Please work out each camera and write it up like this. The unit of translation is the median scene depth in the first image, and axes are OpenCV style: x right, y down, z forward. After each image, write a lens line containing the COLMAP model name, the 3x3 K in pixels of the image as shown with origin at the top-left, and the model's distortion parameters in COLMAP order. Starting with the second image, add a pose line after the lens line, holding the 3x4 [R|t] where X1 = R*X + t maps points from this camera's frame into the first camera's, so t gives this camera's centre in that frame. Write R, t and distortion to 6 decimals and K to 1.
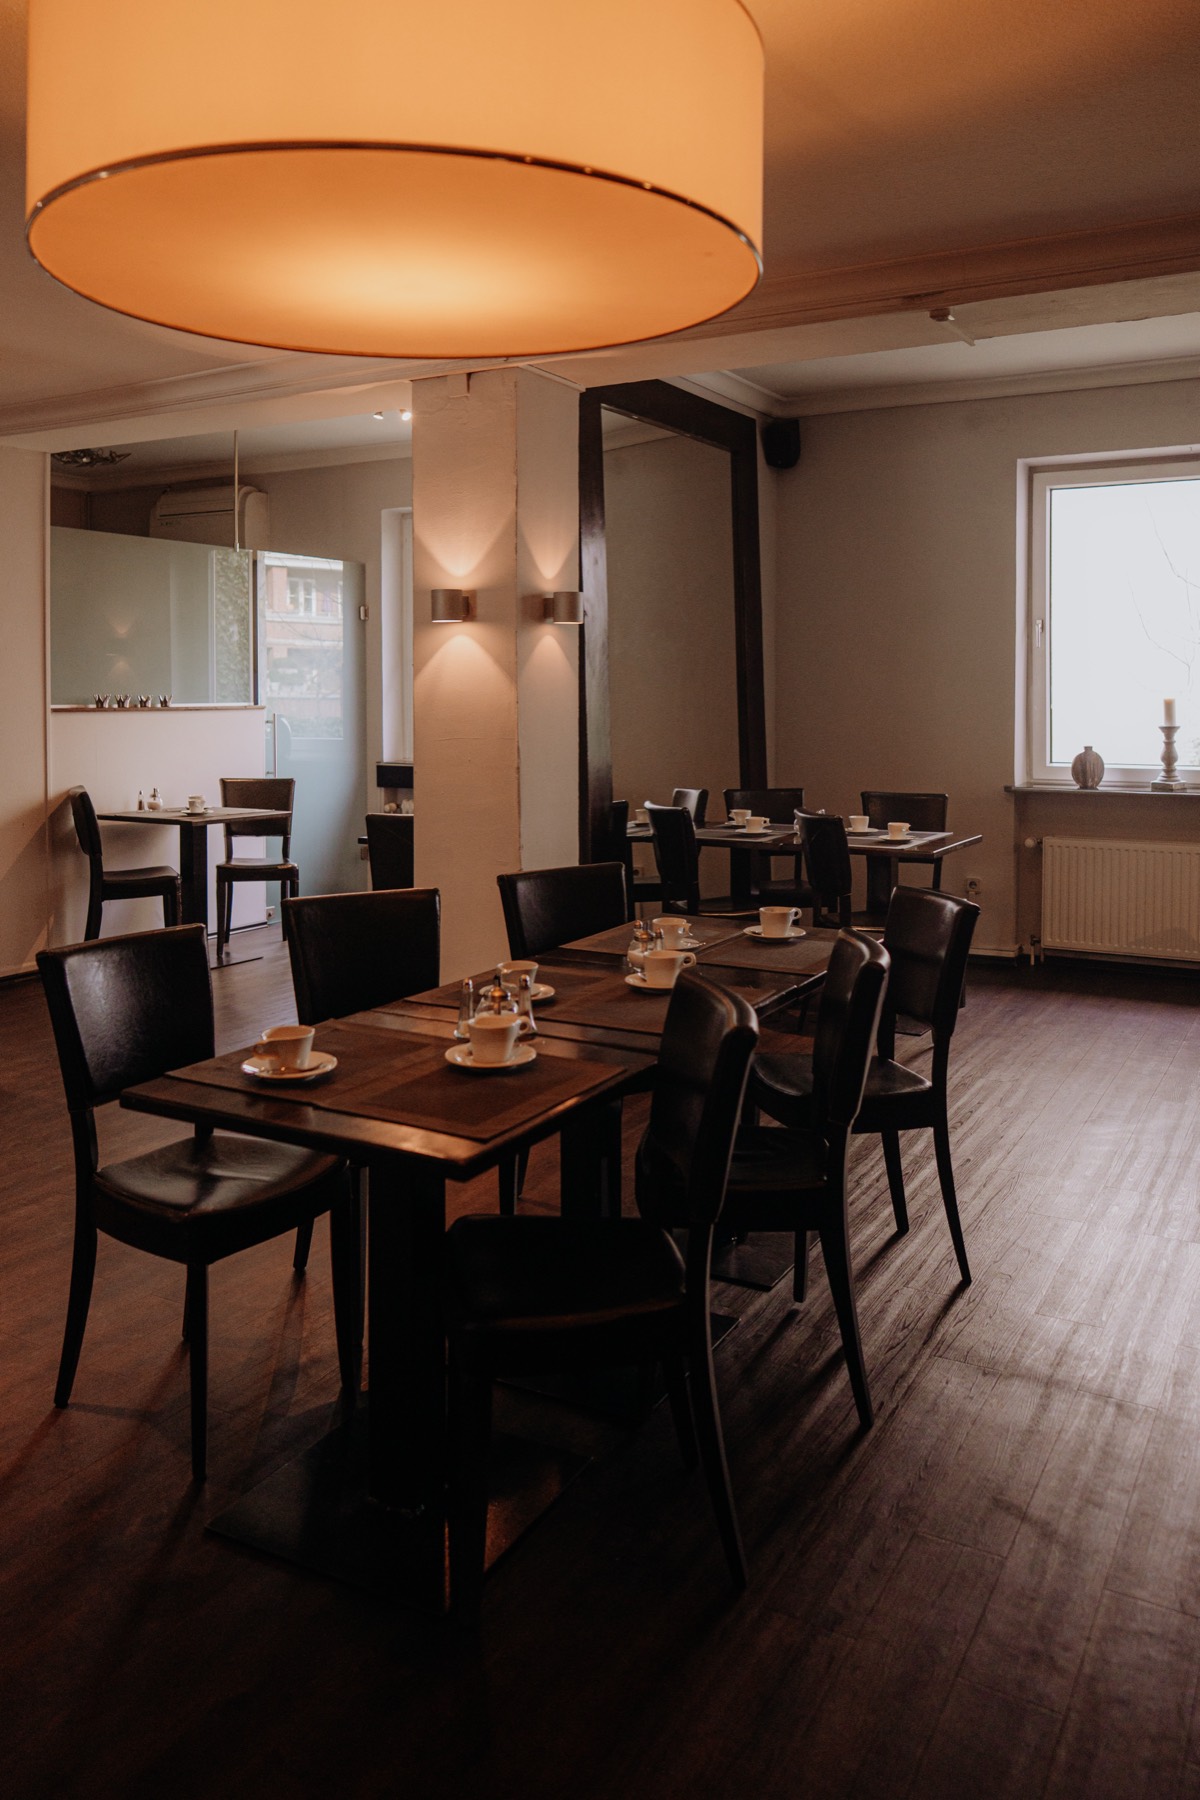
lens RADIAL K [[1414.5, 0, 609.0], [0, 1414.5, 728.6], [0, 0, 1]] dist [-0.029180, 0.022911]
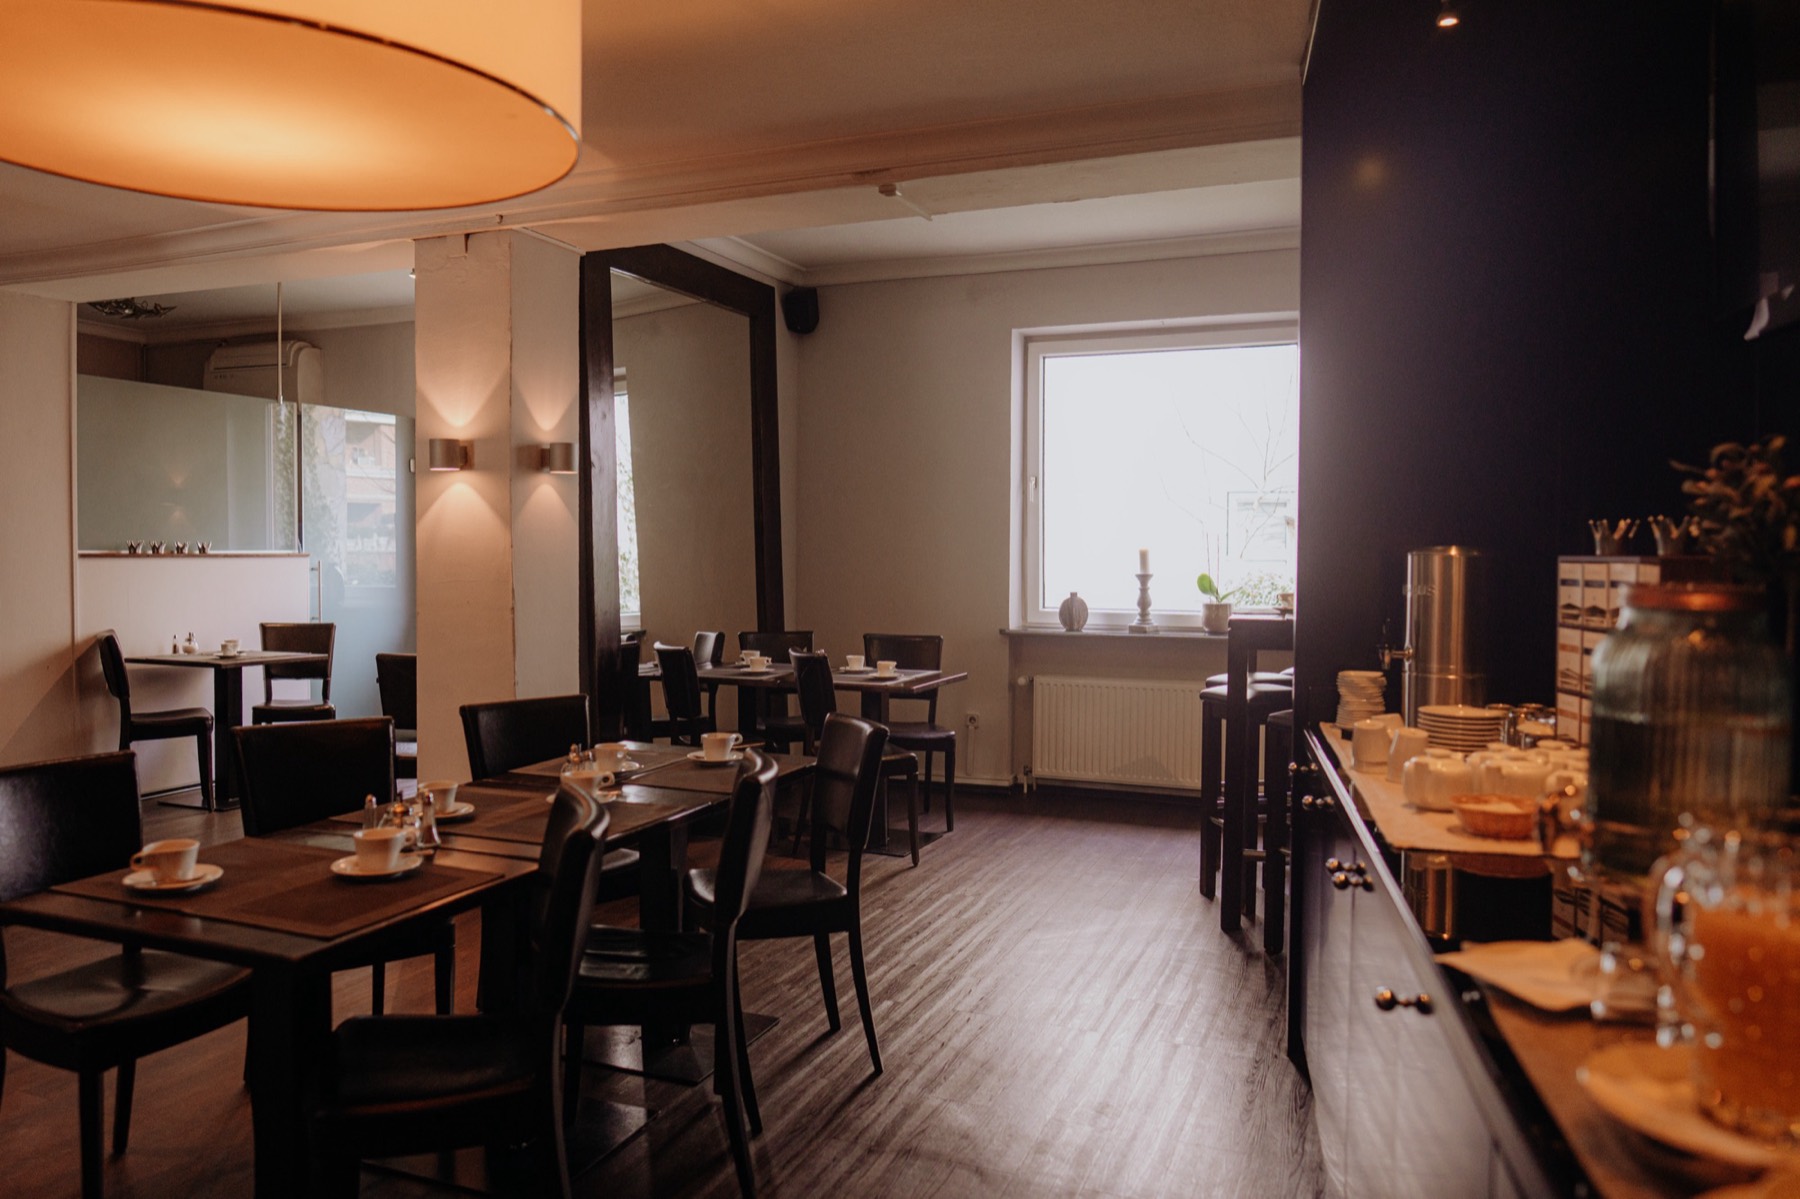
lens RADIAL K [[1333.9, 0, 860.1], [0, 1333.9, 591.7], [0, 0, 1]] dist [-0.032351, 0.032363]
pose [[0.994314, 0.002014, 0.106465, 0.074117], [-0.002553, 0.999985, 0.004931, 0.008210], [-0.106453, -0.005175, 0.994304, -0.014576]]
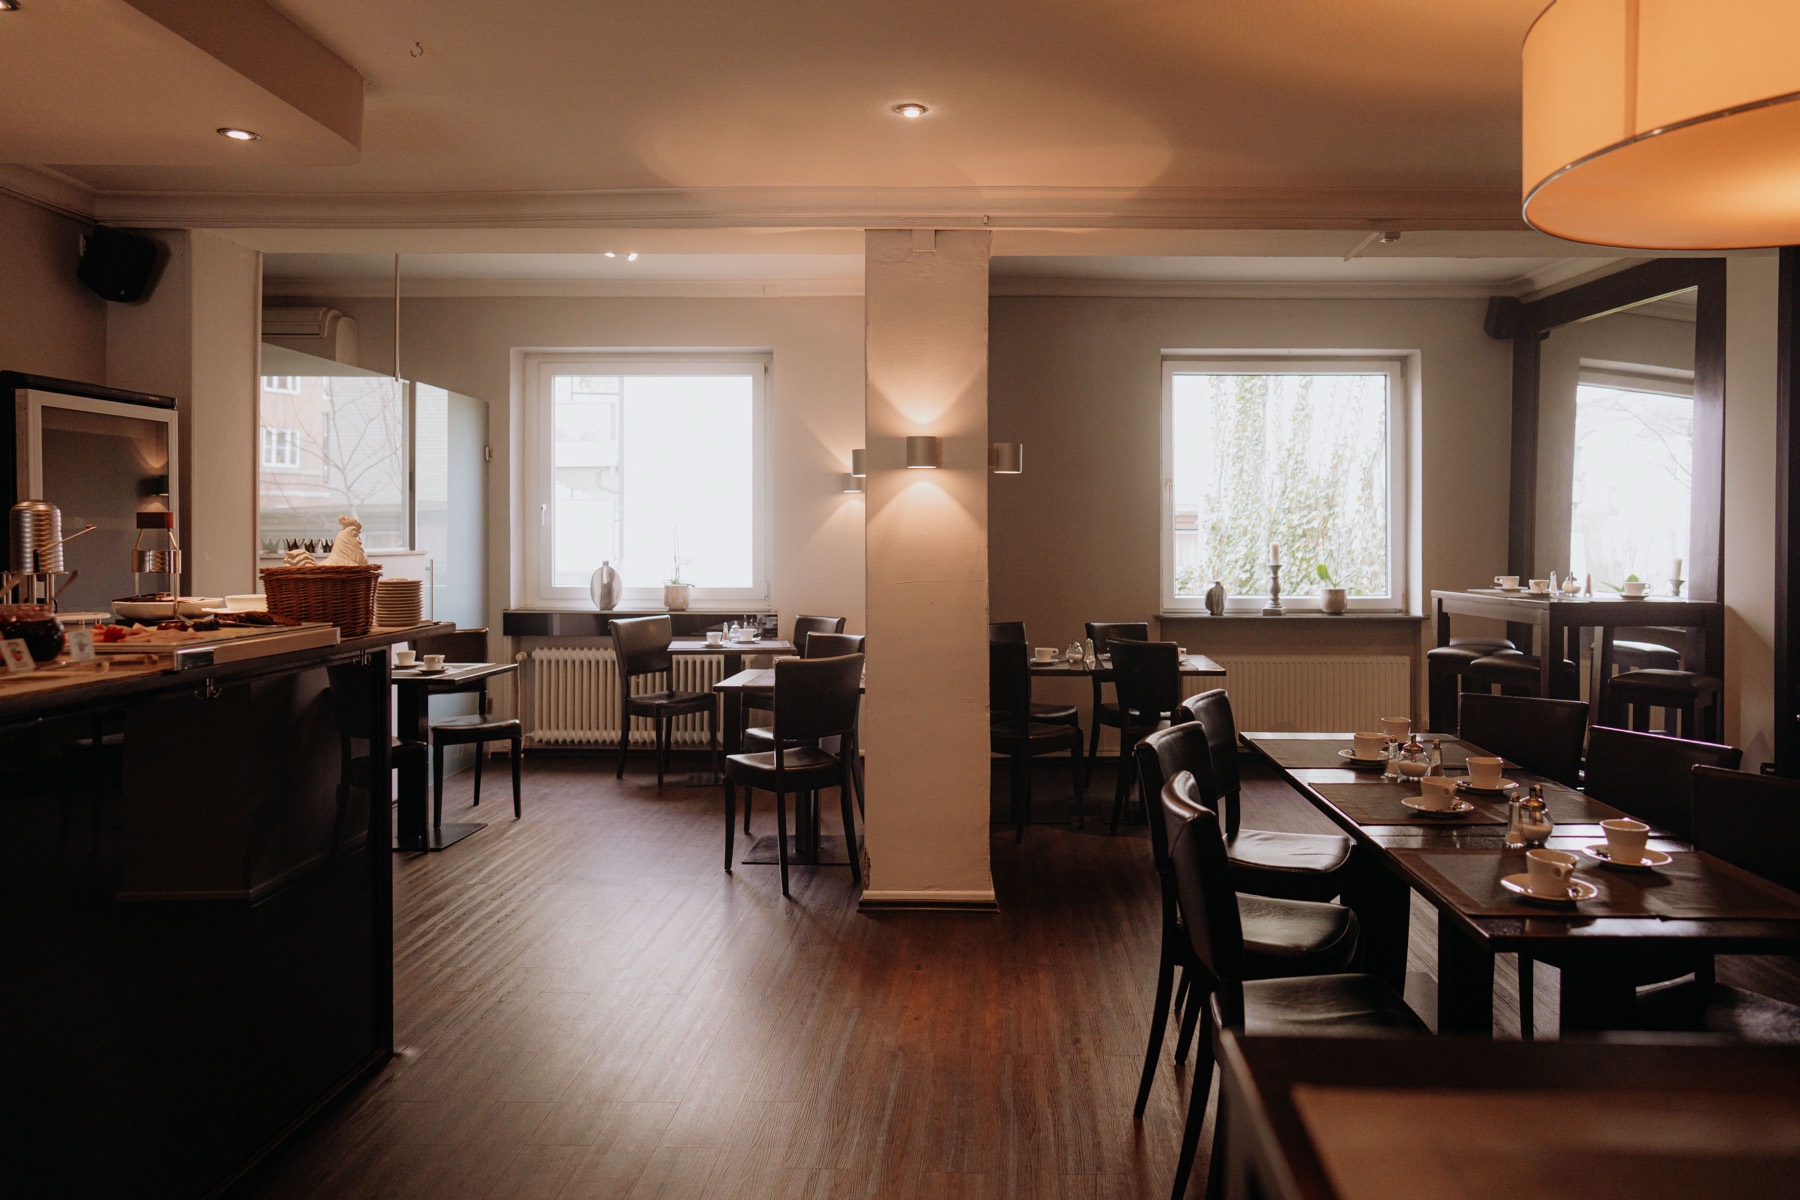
lens RADIAL K [[1243.4, 0, 999.5], [0, 1243.4, 553.9], [0, 0, 1]] dist [-0.029273, -0.001796]
pose [[0.866963, -0.002745, 0.498365, -0.437291], [0.009856, 0.999884, -0.011638, -0.001292], [-0.498275, 0.015002, 0.866889, 0.157685]]
